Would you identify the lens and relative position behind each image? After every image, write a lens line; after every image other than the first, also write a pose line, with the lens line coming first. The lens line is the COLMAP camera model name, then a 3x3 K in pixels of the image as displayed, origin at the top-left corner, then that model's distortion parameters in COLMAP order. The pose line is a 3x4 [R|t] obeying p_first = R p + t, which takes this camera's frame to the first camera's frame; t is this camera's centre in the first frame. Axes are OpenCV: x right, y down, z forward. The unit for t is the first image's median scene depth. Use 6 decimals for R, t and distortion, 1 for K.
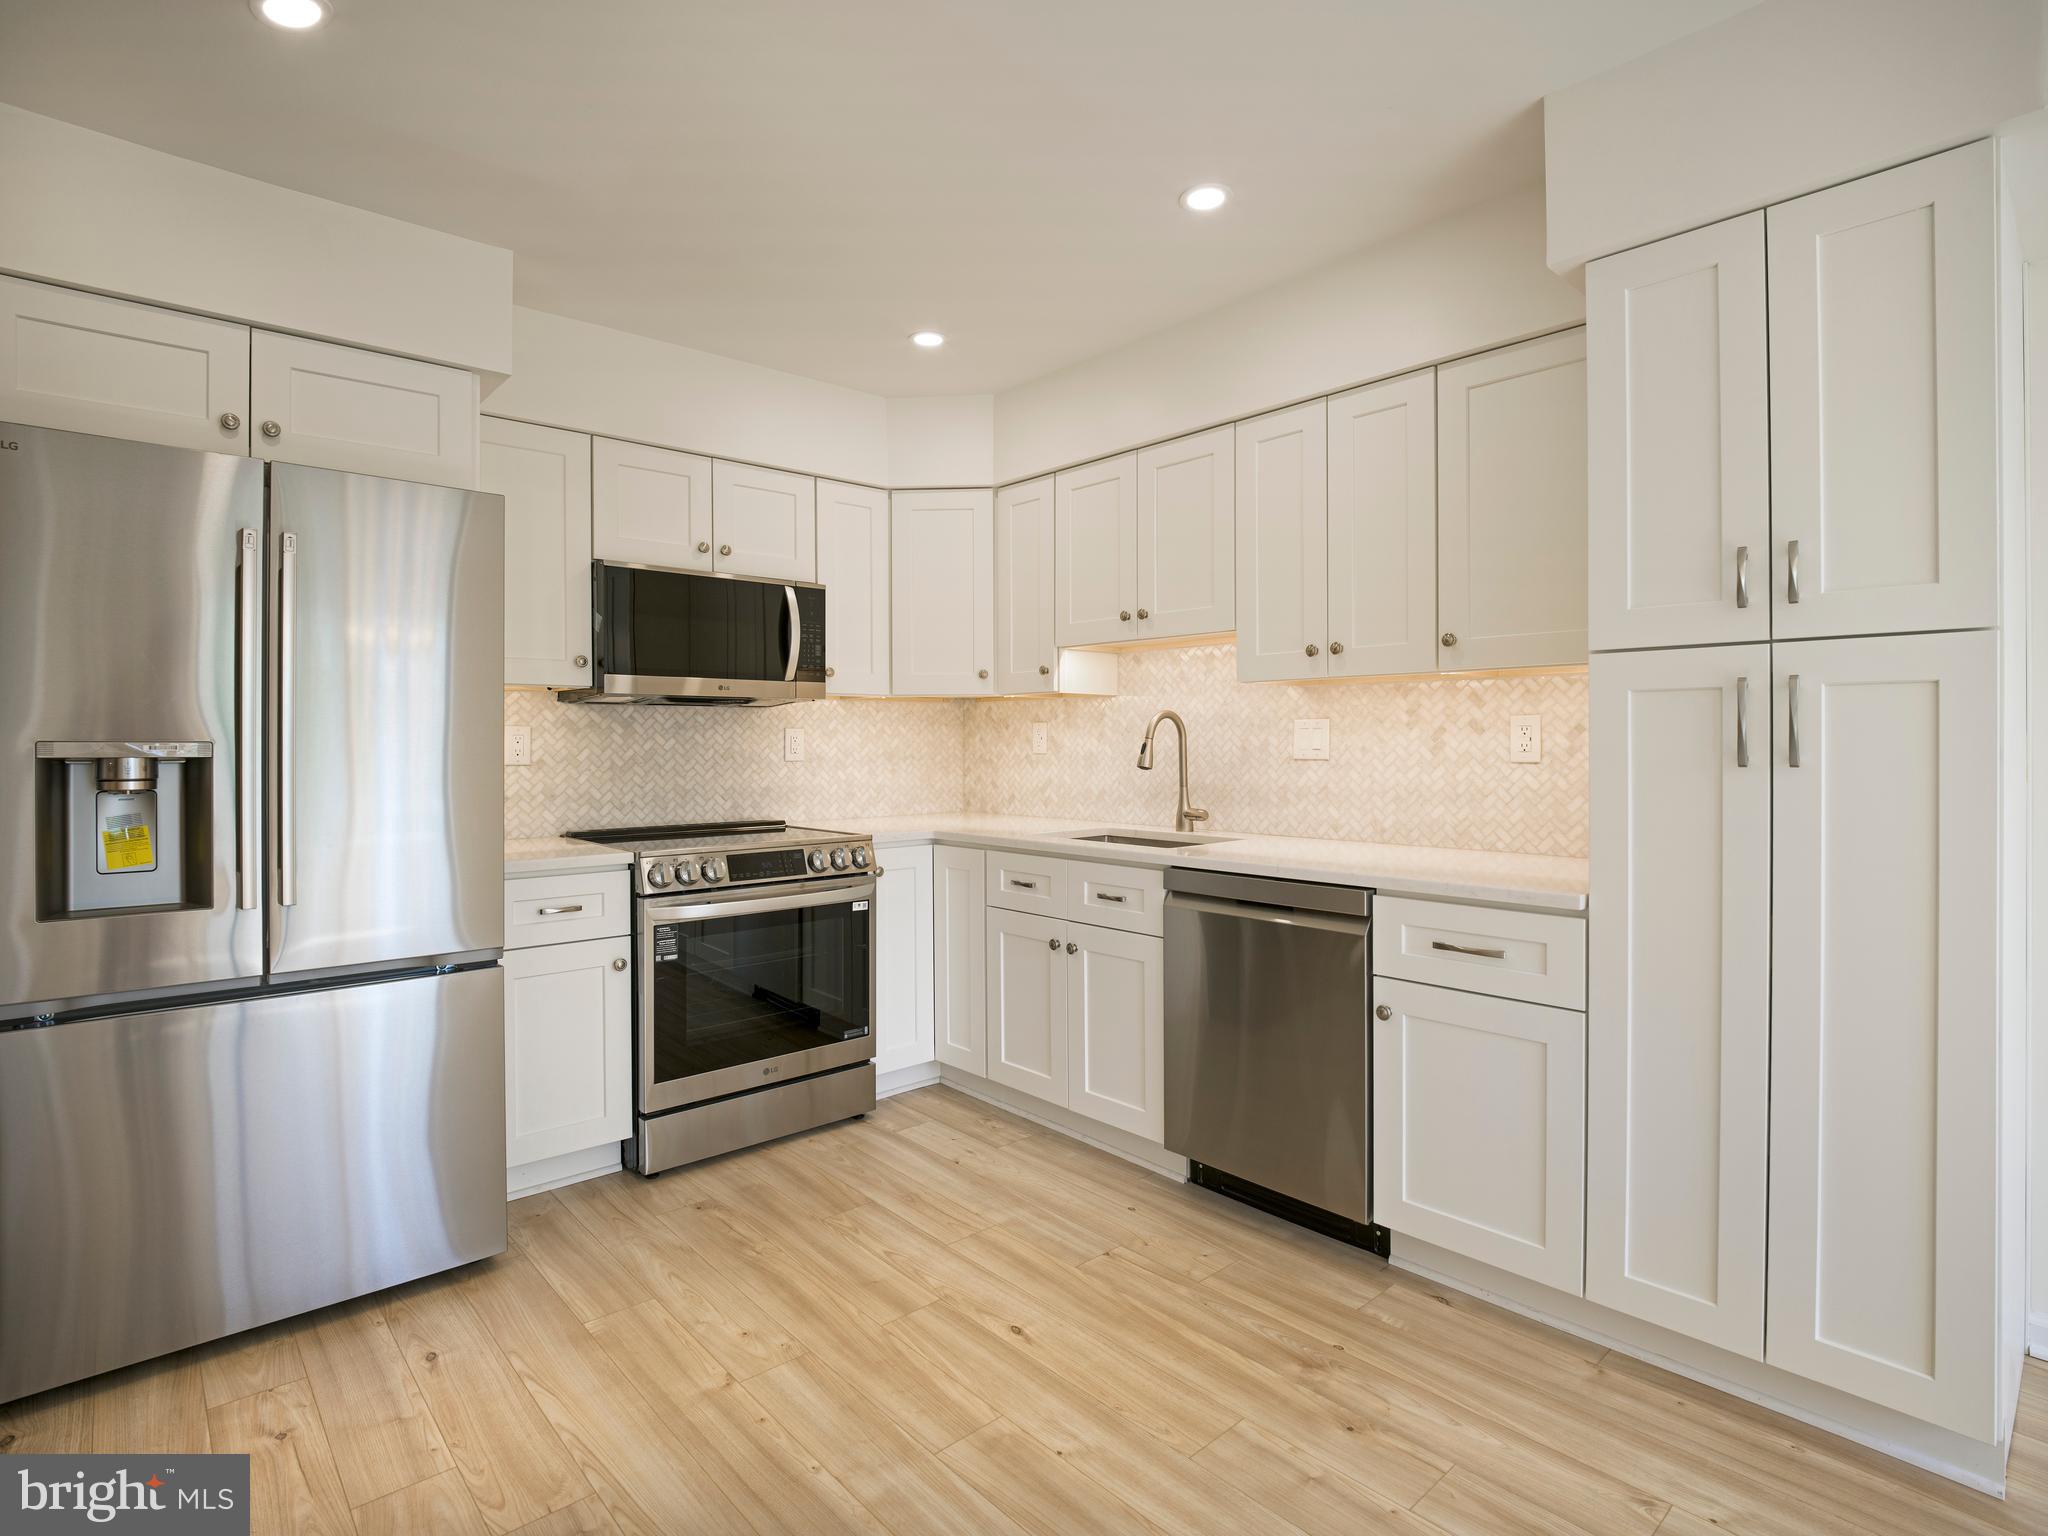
lens RADIAL K [[1037.1, 0, 1019.8], [0, 1037.1, 743.6], [0, 0, 1]] dist [-0.003808, -0.016057]
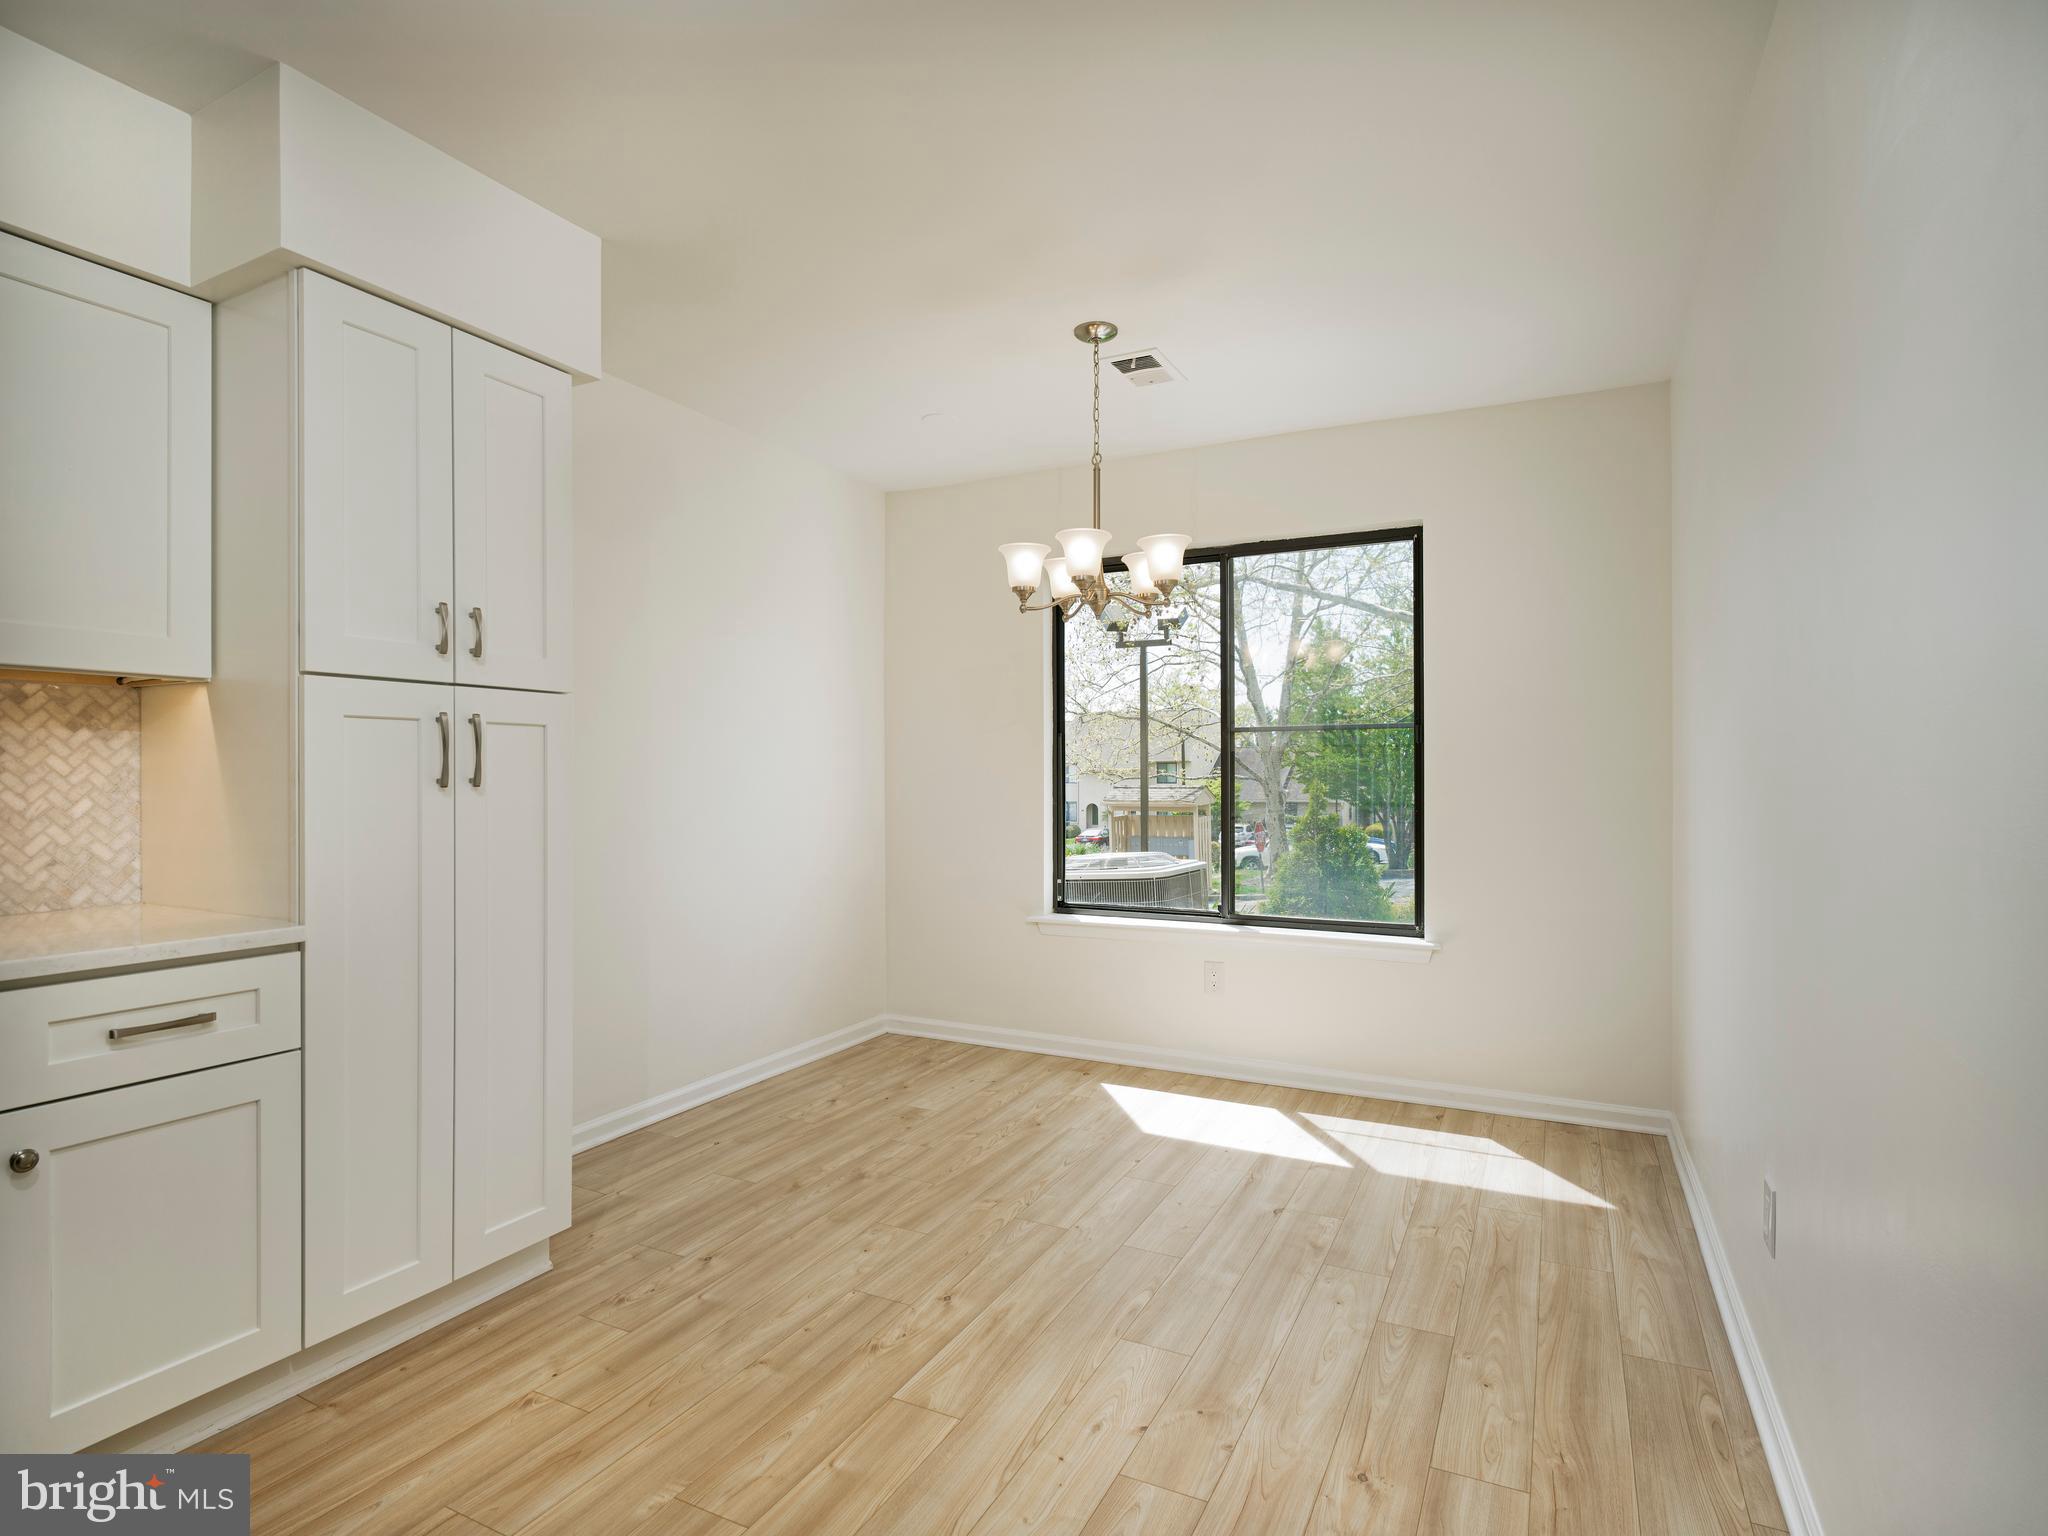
lens RADIAL K [[1044.0, 0, 1024.0], [0, 1044.0, 768.0], [0, 0, 1]] dist [-0.001255, -0.000286]
pose [[-0.347415, 0.012350, 0.937630, -0.428564], [0.008744, 0.999912, -0.009931, 0.010662], [-0.937671, 0.004748, -0.347493, 0.505314]]
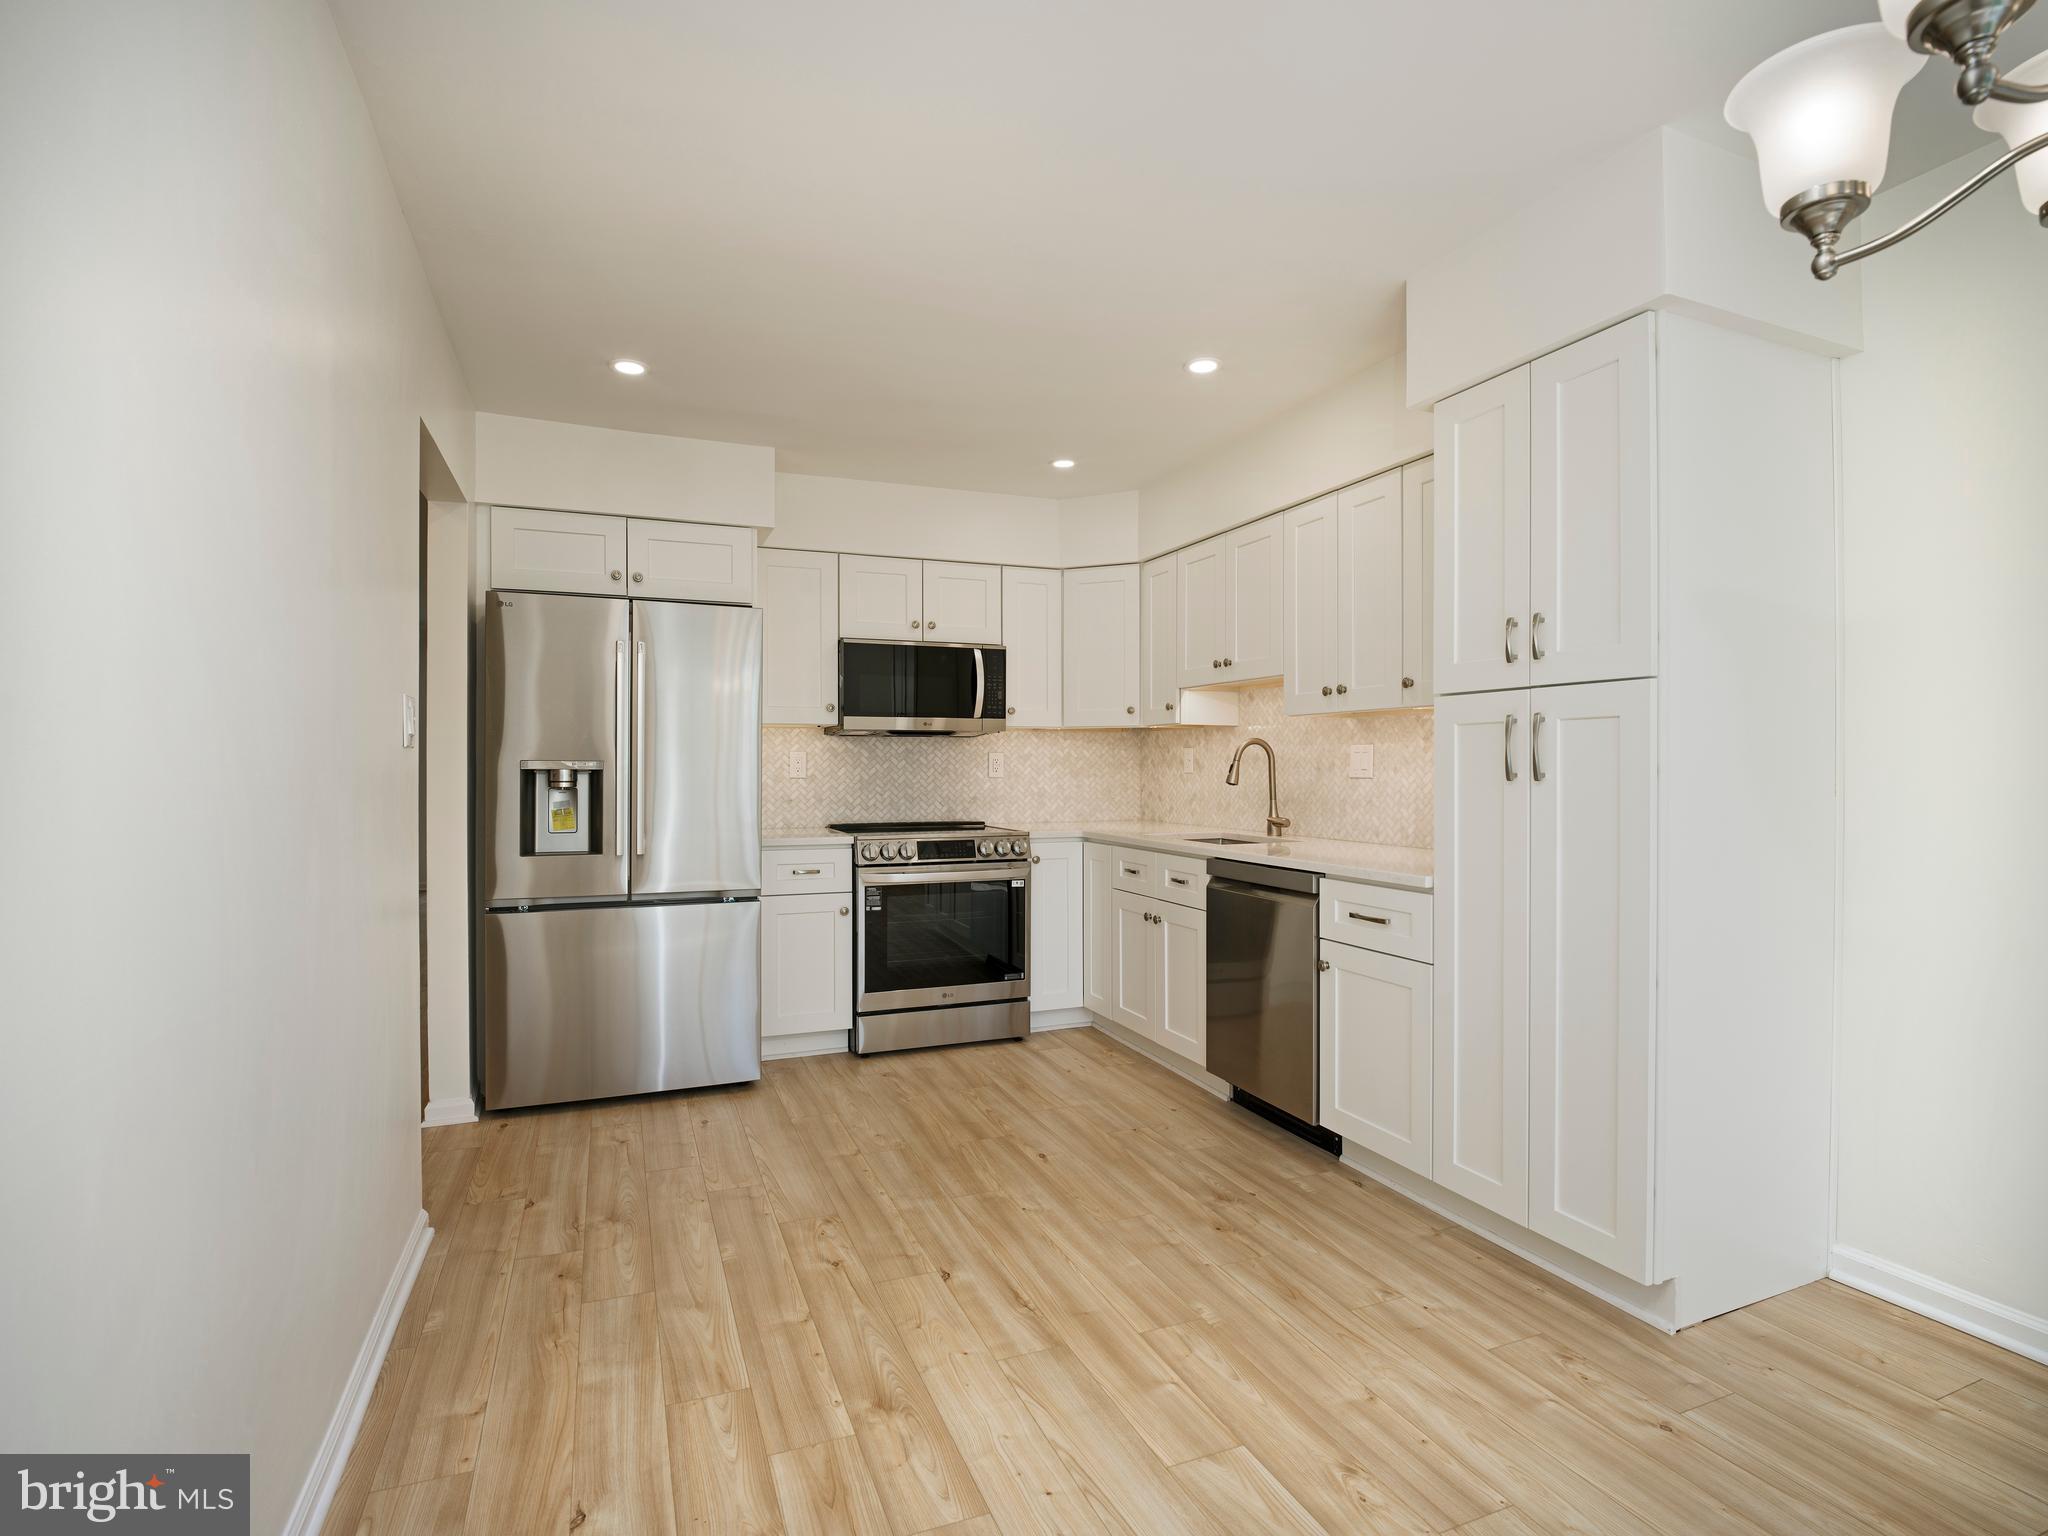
lens RADIAL K [[1015.6, 0, 1024.0], [0, 1015.6, 768.0], [0, 0, 1]] dist [0.000147, -0.000654]
pose [[0.942982, 0.003897, -0.332822, 0.349081], [-0.003639, 0.999992, 0.001399, 0.003814], [0.332825, -0.000108, 0.942989, -0.298589]]
